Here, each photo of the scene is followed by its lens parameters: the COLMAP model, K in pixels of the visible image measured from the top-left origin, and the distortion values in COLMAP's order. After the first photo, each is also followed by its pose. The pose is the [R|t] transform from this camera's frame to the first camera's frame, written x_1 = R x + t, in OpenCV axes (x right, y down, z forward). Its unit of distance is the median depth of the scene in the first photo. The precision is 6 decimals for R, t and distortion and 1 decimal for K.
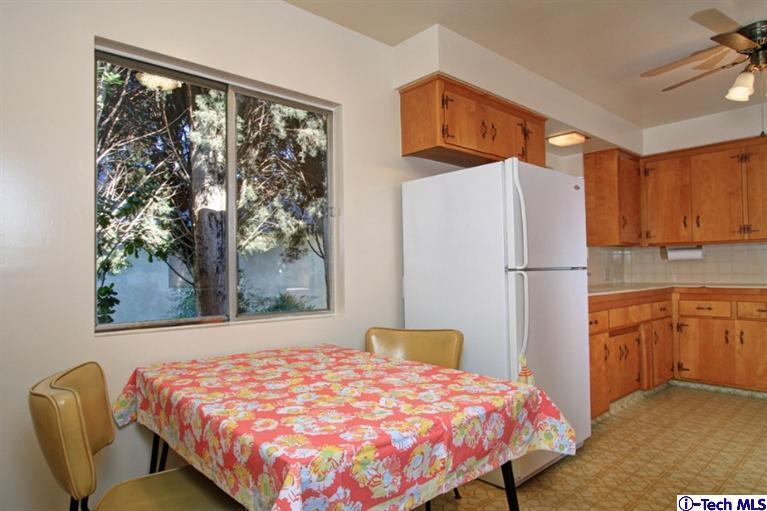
lens RADIAL K [[473.2, 0, 385.0], [0, 473.2, 243.4], [0, 0, 1]] dist [0.034136, -0.000615]
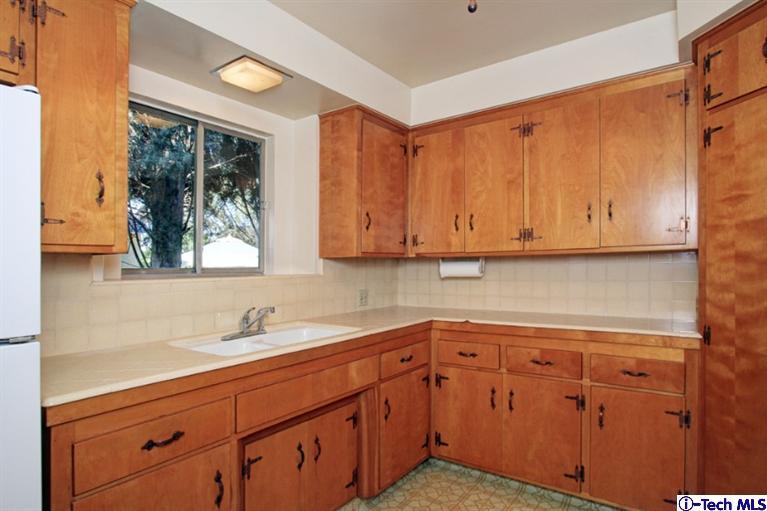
lens RADIAL K [[429.6, 0, 383.5], [0, 429.6, 255.5], [0, 0, 1]] dist [-0.002739, 0.000067]
pose [[0.979363, 0.004743, 0.202053, 0.415861], [-0.010504, 0.999568, 0.027449, -0.014811], [-0.201835, -0.029004, 0.978990, 0.434187]]
